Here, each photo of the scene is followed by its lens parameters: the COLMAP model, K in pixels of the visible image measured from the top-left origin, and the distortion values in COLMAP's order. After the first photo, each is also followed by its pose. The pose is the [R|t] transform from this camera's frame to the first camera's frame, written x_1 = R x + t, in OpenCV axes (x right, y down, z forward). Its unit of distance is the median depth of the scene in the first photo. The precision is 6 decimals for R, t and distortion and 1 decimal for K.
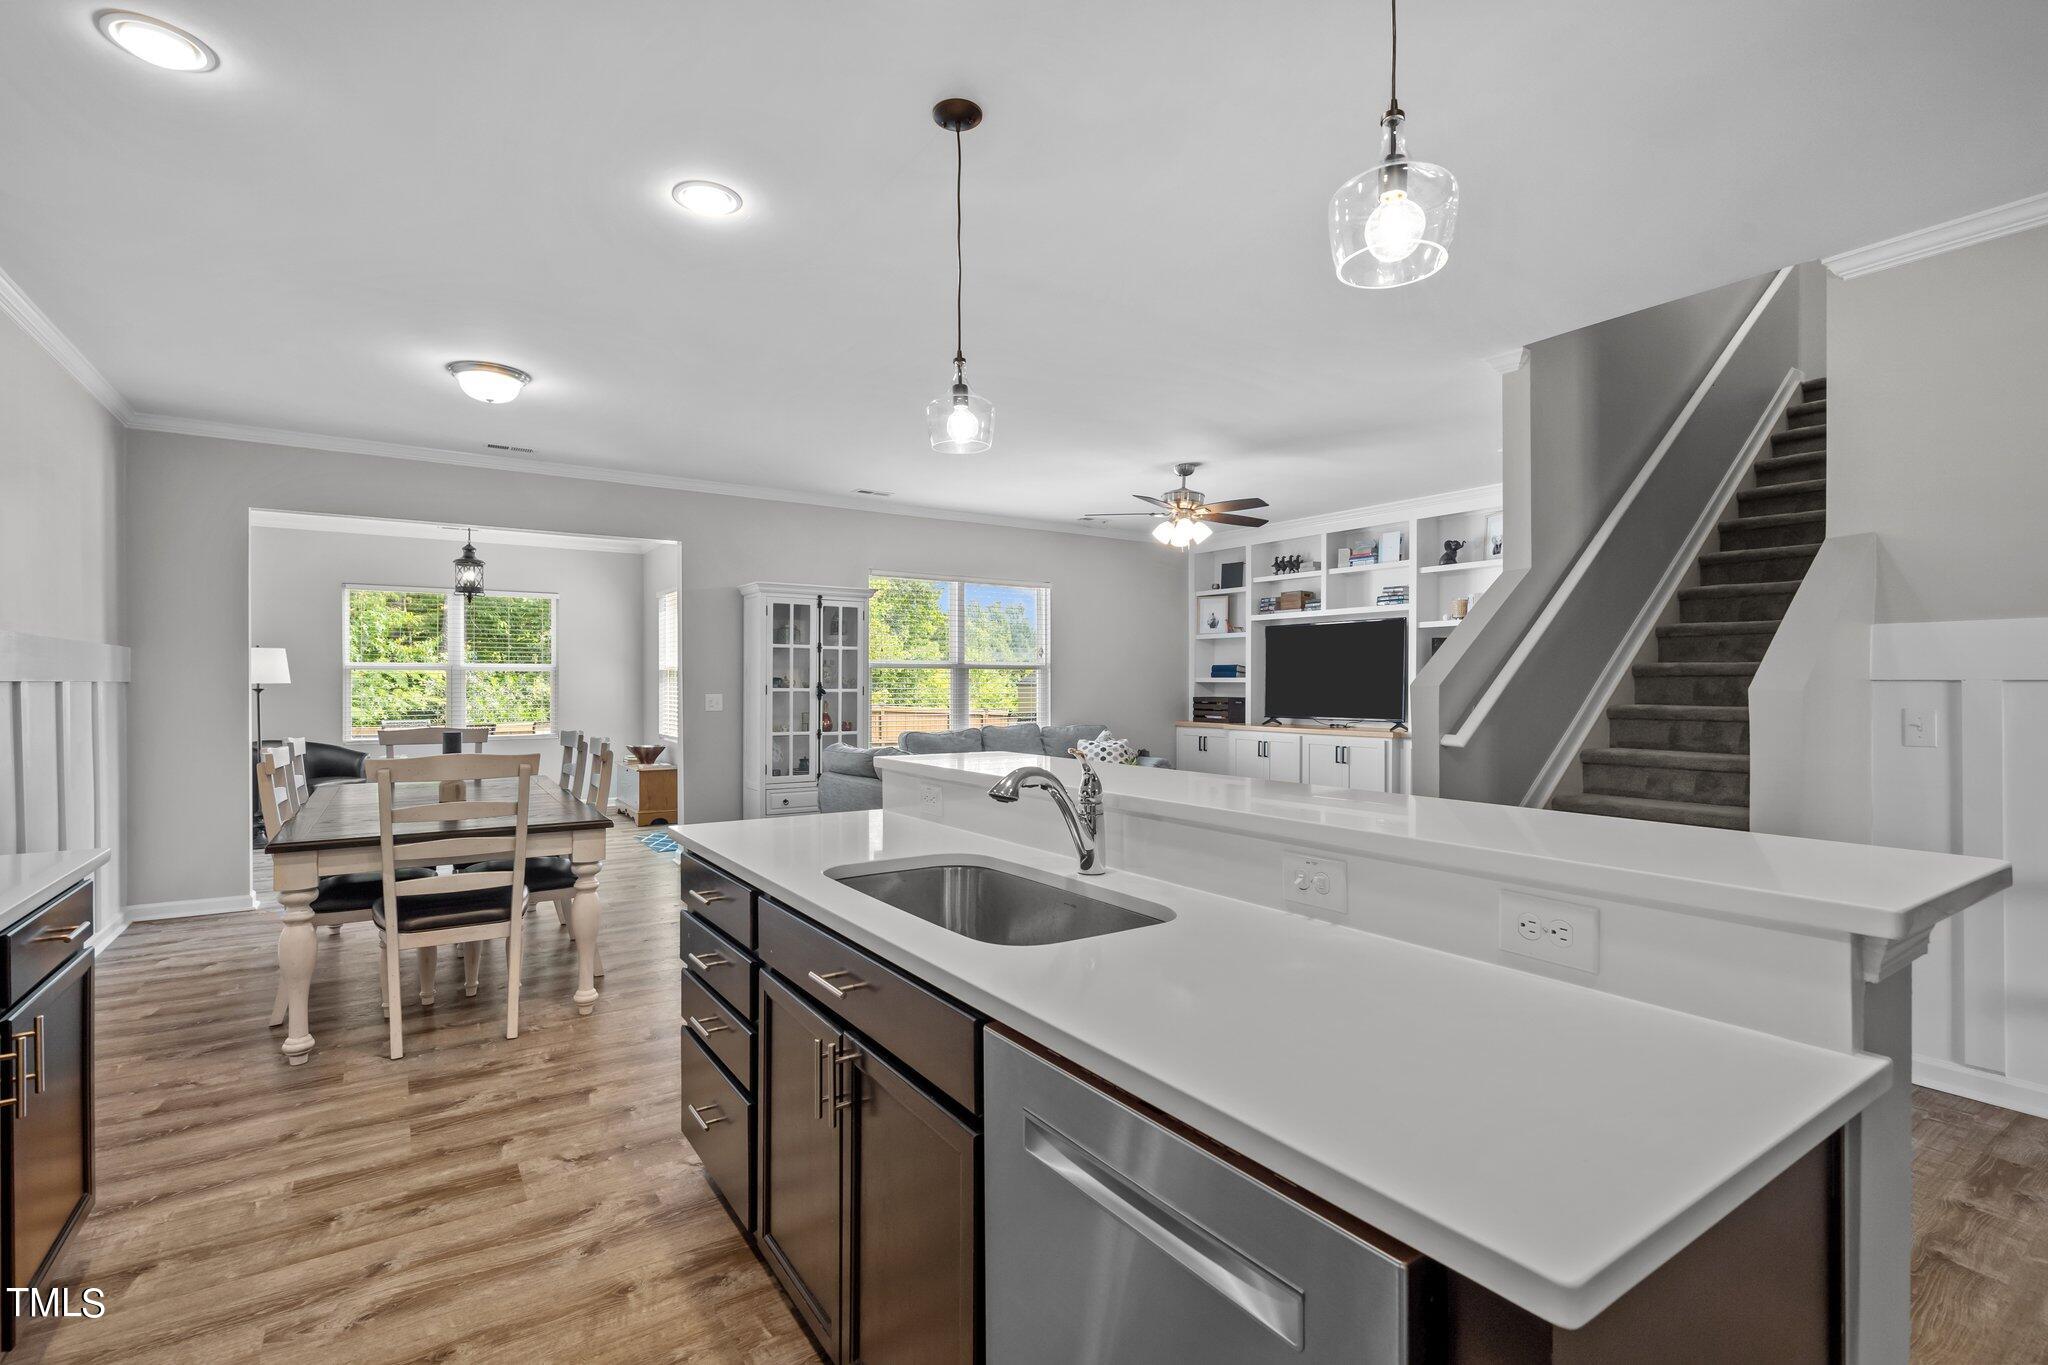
lens RADIAL K [[946.2, 0, 1024.0], [0, 946.2, 682.5], [0, 0, 1]] dist [-0.001536, -0.000277]
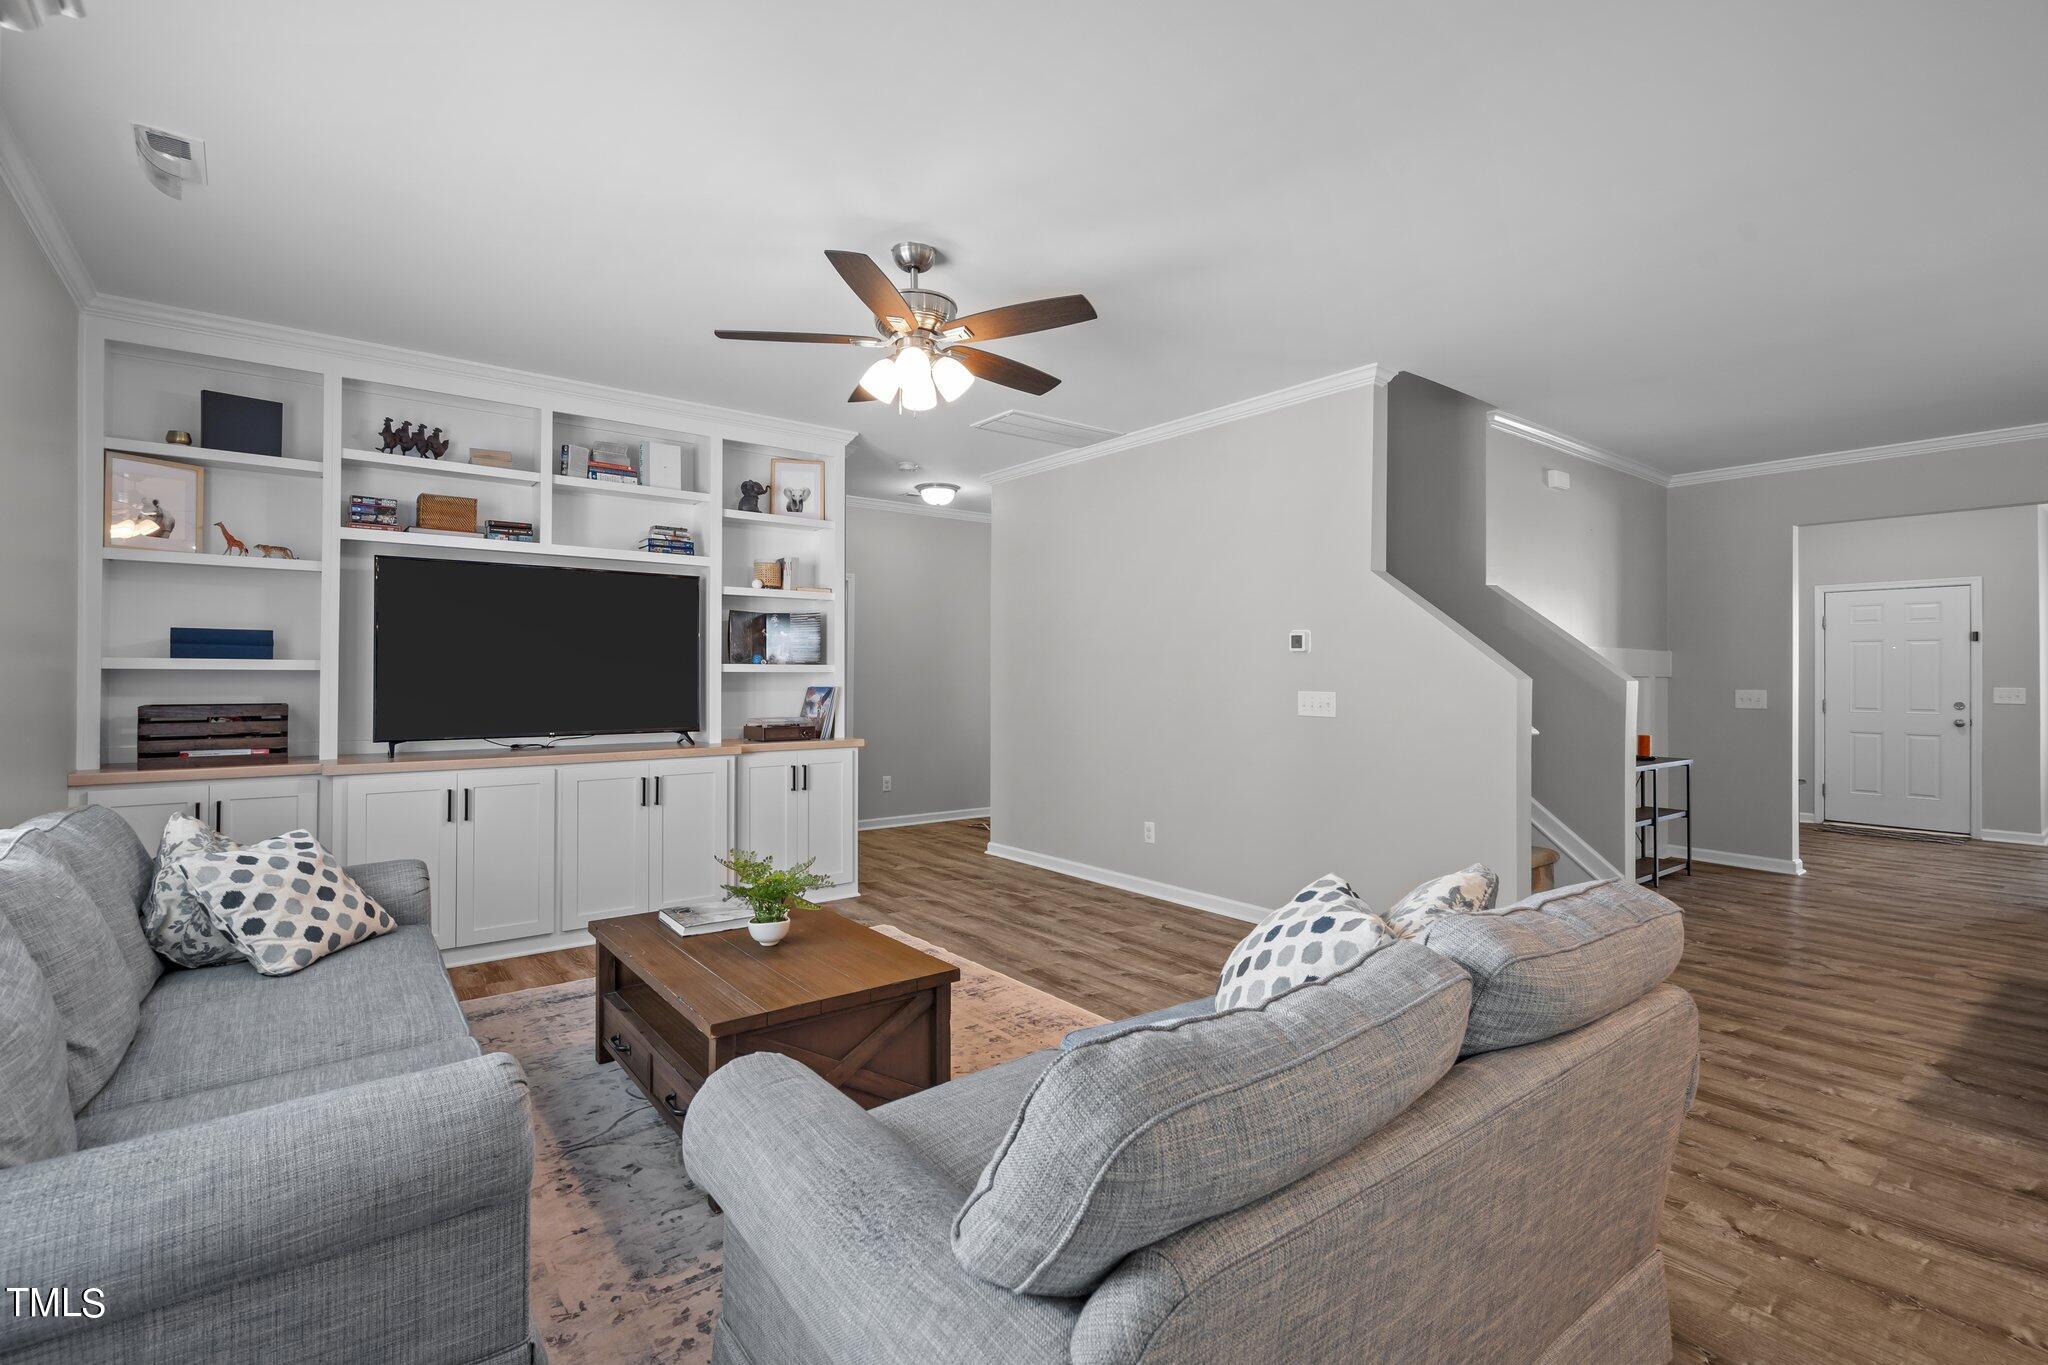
lens RADIAL K [[946.2, 0, 1024.0], [0, 946.2, 682.5], [0, 0, 1]] dist [-0.001536, -0.000277]
pose [[-0.057138, 0.005072, 0.998353, -0.258797], [0.005603, 0.999973, -0.004760, 0.010486], [-0.998351, 0.005322, -0.057165, 0.730796]]
